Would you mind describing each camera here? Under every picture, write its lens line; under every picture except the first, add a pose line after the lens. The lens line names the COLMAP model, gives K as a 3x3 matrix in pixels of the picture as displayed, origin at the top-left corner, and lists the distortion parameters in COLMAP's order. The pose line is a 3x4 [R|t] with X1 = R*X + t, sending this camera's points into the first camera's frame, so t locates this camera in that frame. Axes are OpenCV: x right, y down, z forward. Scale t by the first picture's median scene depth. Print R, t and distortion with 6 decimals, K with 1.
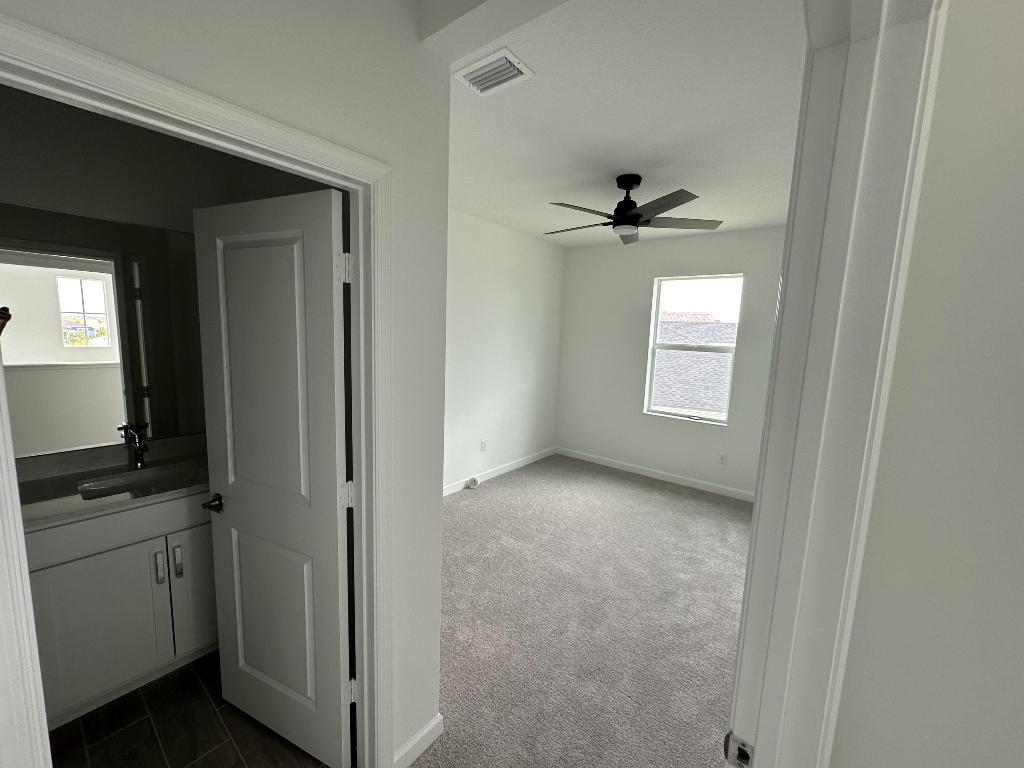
lens RADIAL K [[405.8, 0, 512.3], [0, 405.8, 382.5], [0, 0, 1]] dist [0.000845, -0.000049]
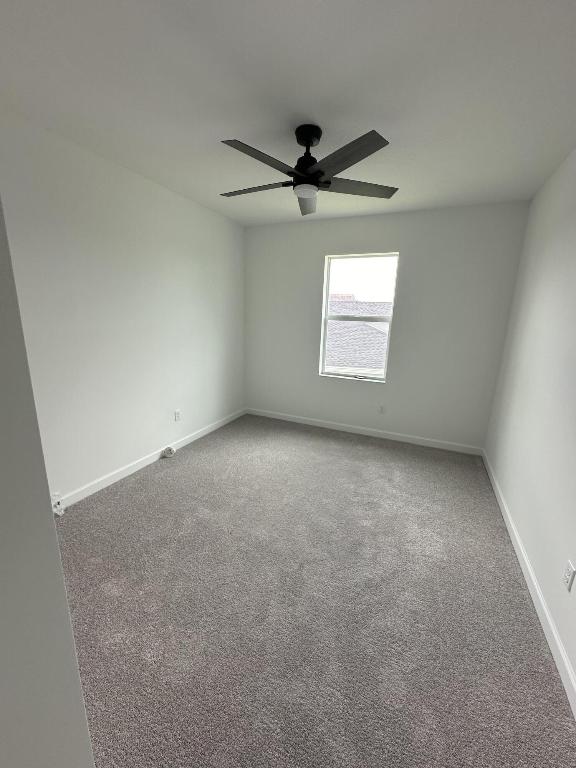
lens RADIAL K [[304.4, 0, 288.0], [0, 304.4, 384.0], [0, 0, 1]] dist [0.000845, -0.000049]
pose [[0.967638, -0.067029, 0.243277, 0.040284], [0.039220, 0.992309, 0.117407, -0.013983], [-0.249275, -0.104066, 0.962825, 0.340442]]
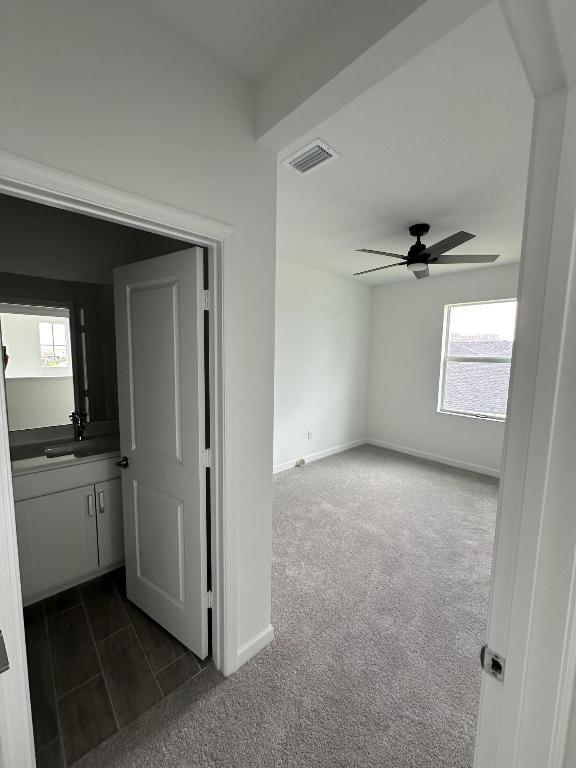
lens RADIAL K [[304.4, 0, 288.0], [0, 304.4, 384.0], [0, 0, 1]] dist [0.000845, -0.000049]
pose [[0.987903, -0.004100, -0.155018, 0.026996], [0.000108, 0.999668, -0.025753, 0.025353], [0.155072, 0.025425, 0.987576, -0.012440]]
